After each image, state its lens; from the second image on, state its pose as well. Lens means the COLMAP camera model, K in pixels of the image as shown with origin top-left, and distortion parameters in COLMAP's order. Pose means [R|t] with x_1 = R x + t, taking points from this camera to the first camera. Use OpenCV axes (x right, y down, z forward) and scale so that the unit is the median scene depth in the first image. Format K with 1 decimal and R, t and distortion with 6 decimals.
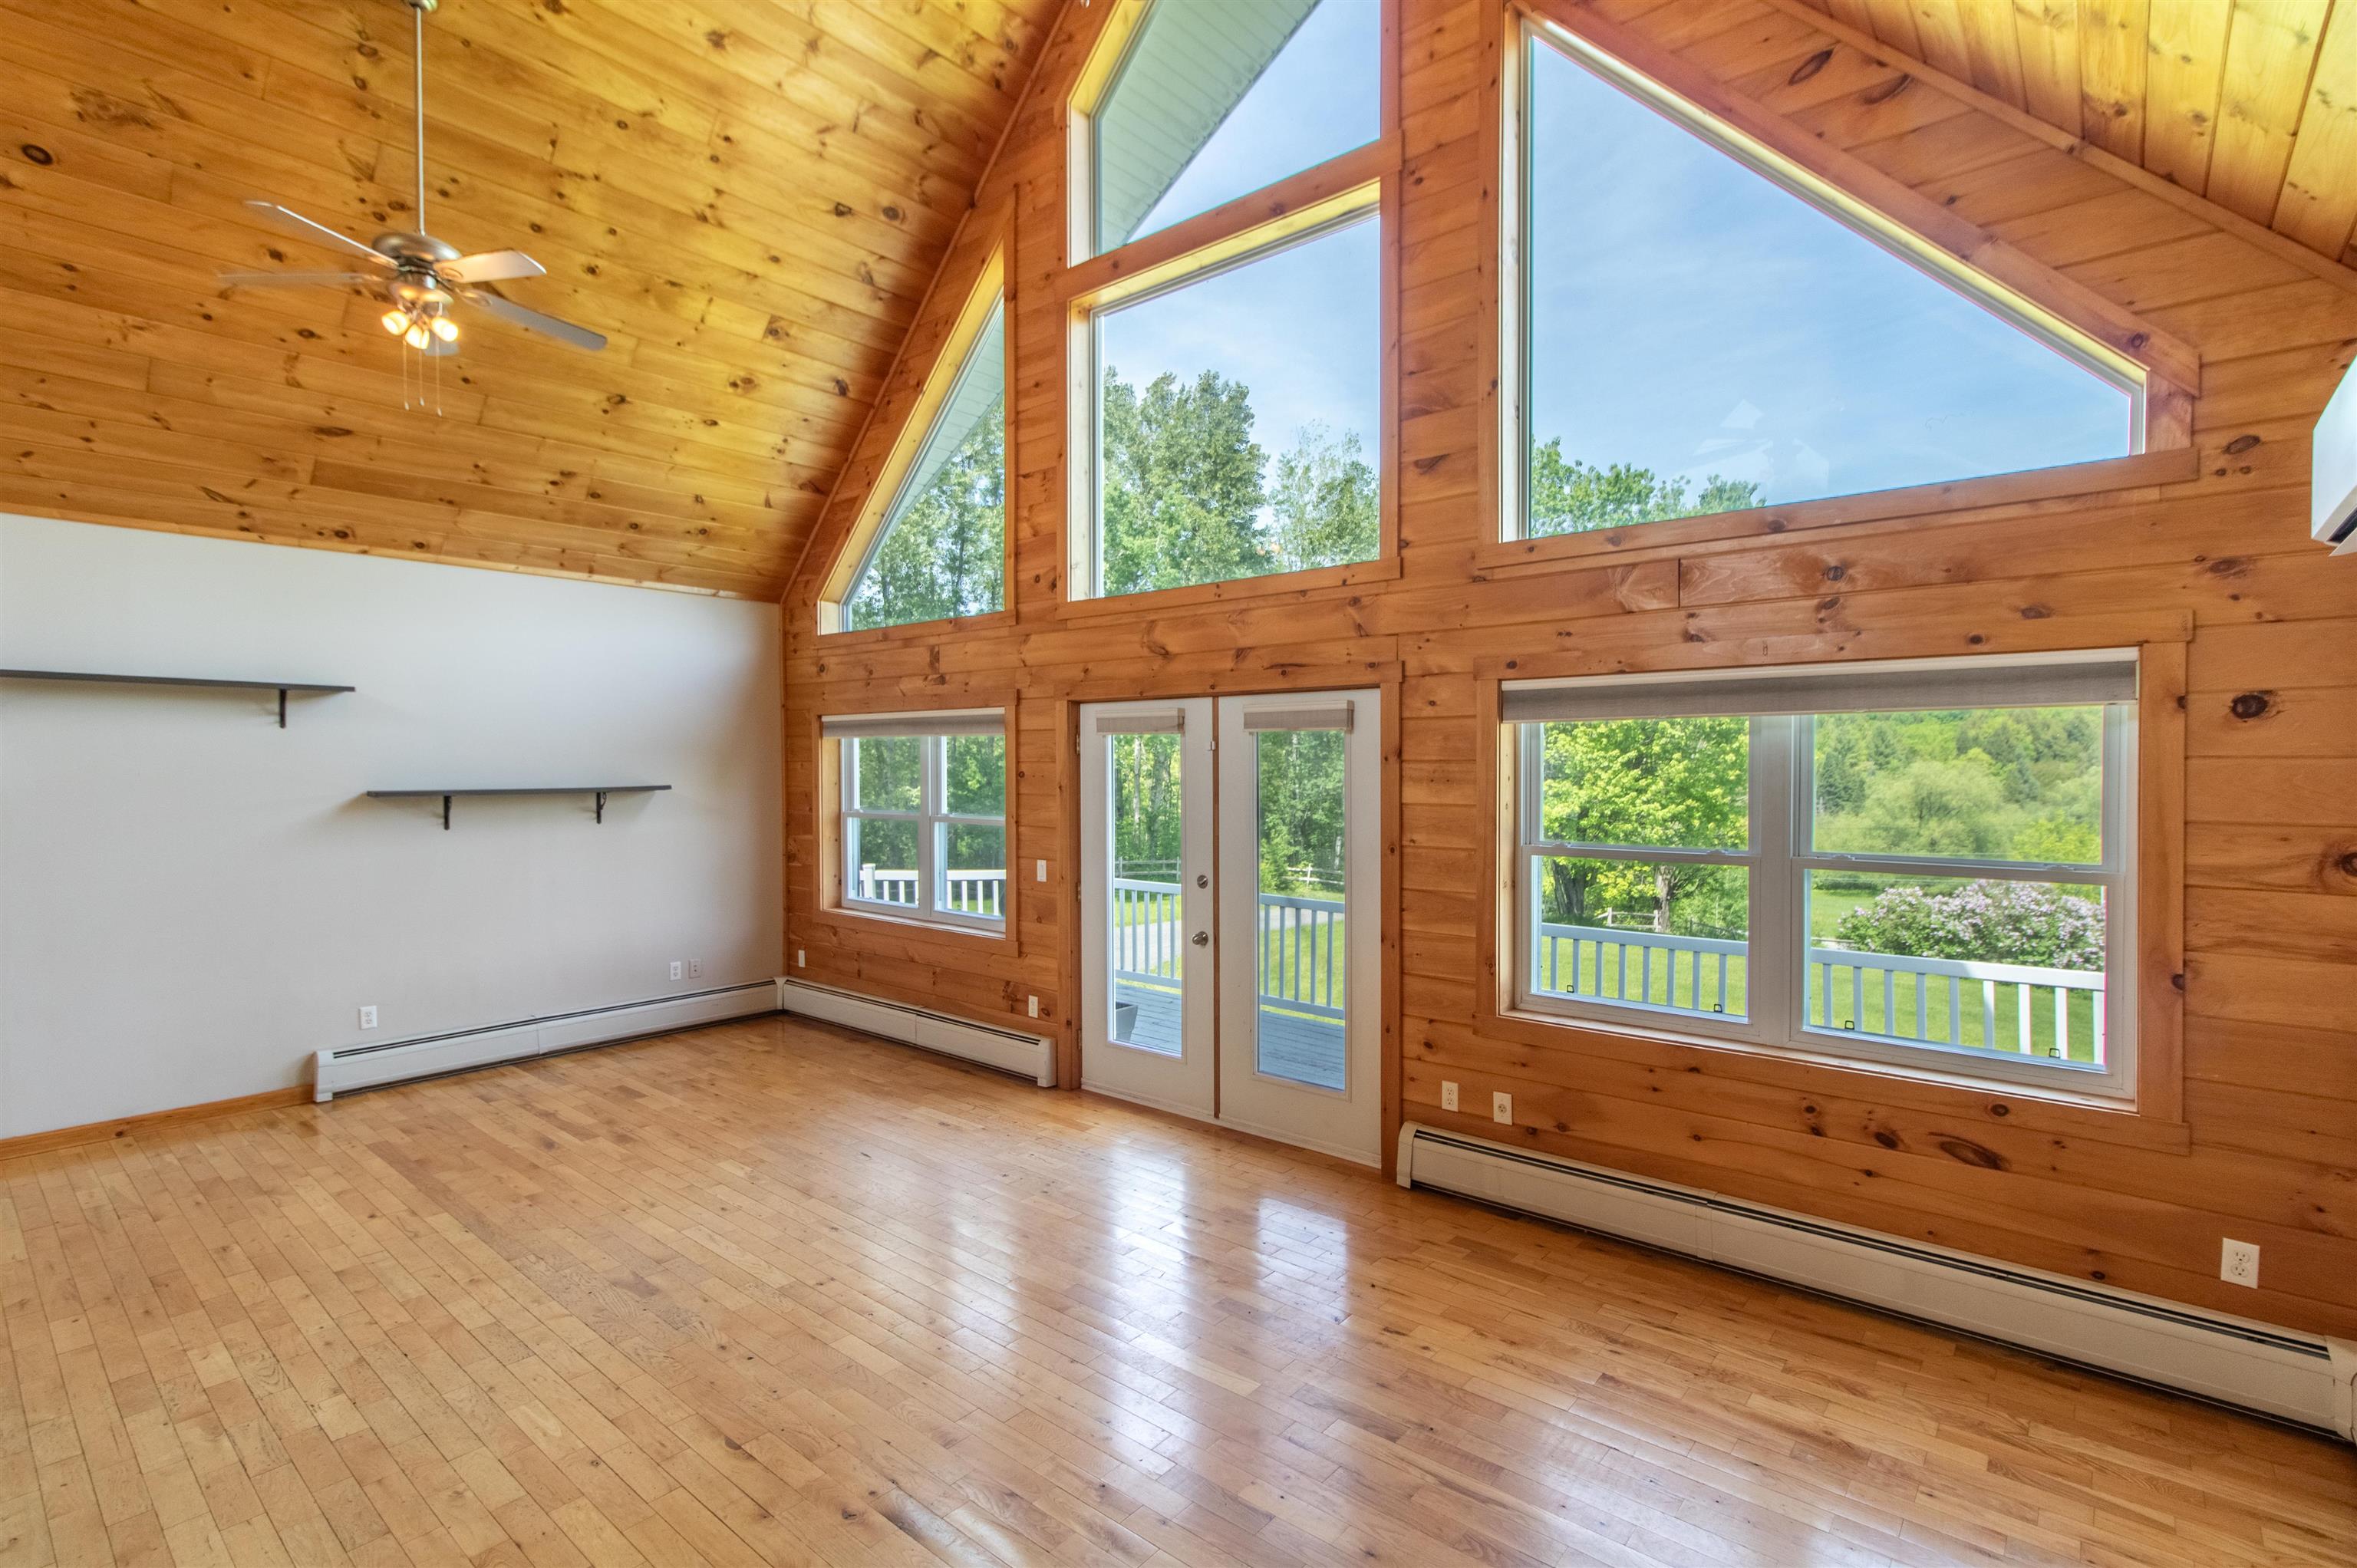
lens RADIAL K [[1075.2, 0, 1168.6], [0, 1075.2, 780.2], [0, 0, 1]] dist [0.000414, 0.000037]
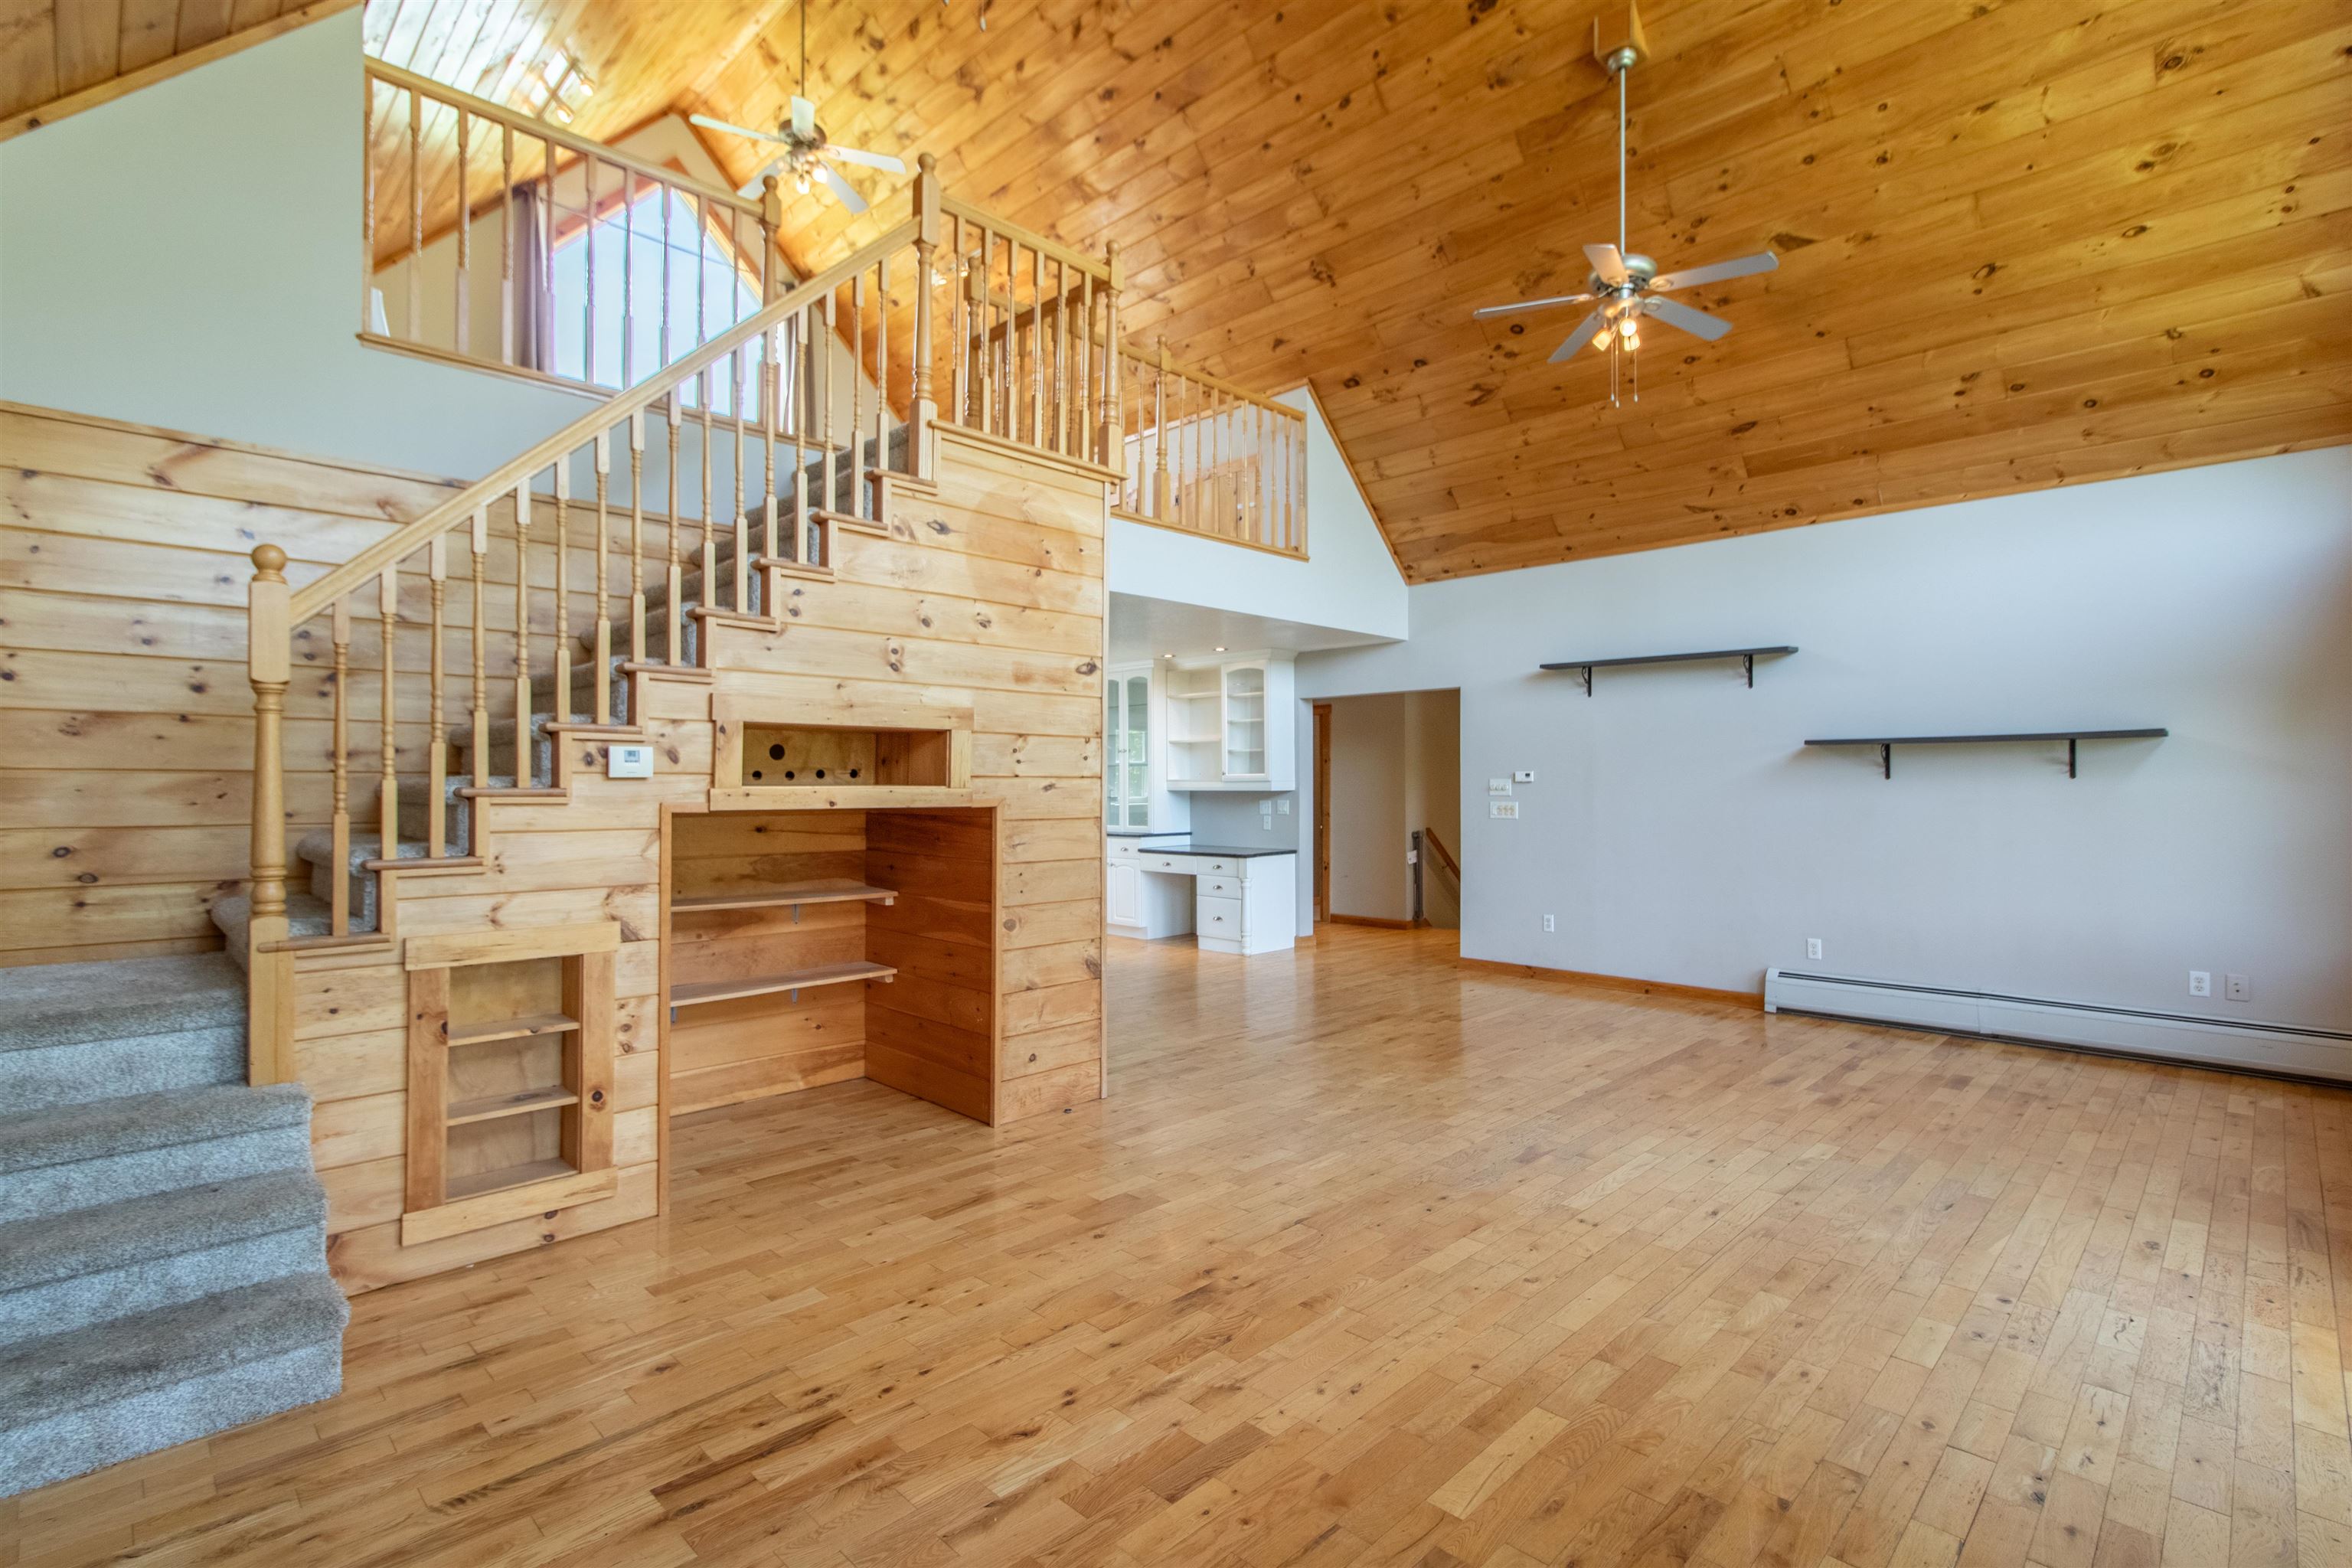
lens RADIAL K [[1096.7, 0, 1219.1], [0, 1096.7, 778.2], [0, 0, 1]] dist [-0.003386, 0.000501]
pose [[-0.054392, -0.005163, -0.998506, 0.434277], [-0.011748, 0.999921, -0.004530, 0.066064], [0.998451, 0.011484, -0.054448, 0.504705]]
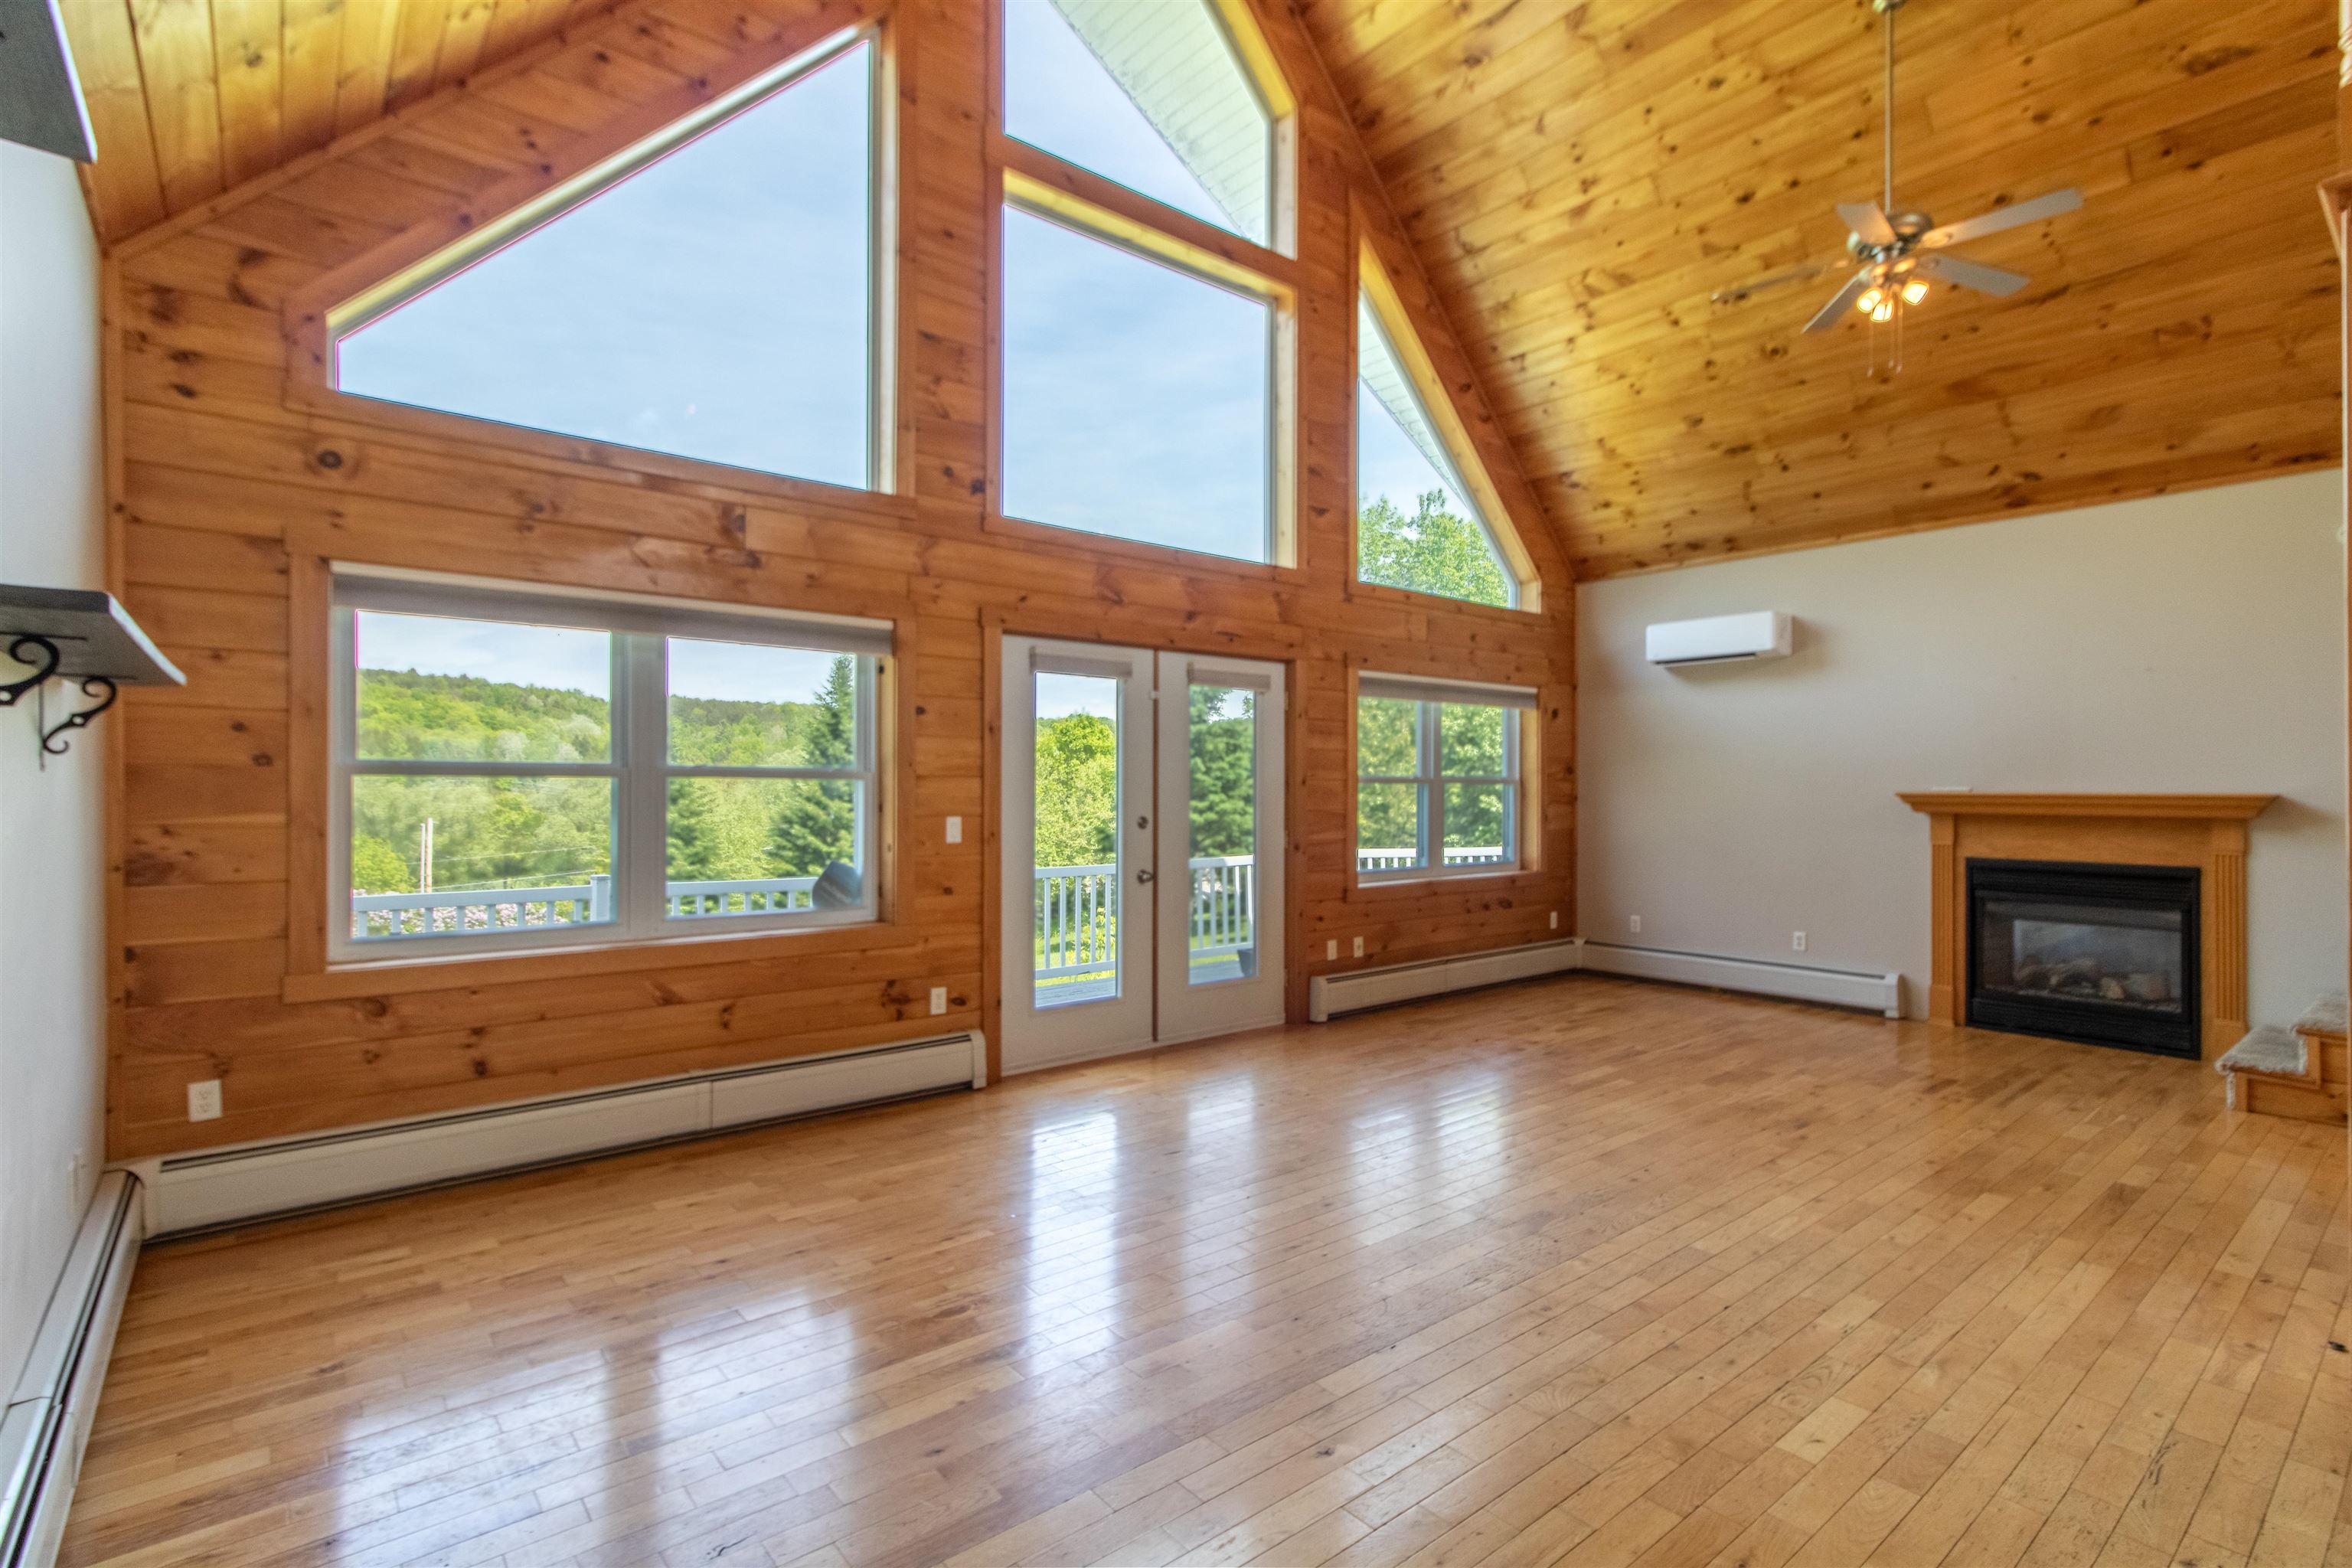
lens RADIAL K [[1081.3, 0, 1176.0], [0, 1081.3, 784.0], [0, 0, 1]] dist [0.002141, 0.000277]
pose [[0.194467, 0.005231, 0.980895, -1.007891], [0.009662, 0.999927, -0.007248, 0.064605], [-0.980861, 0.010887, 0.194402, 0.763387]]
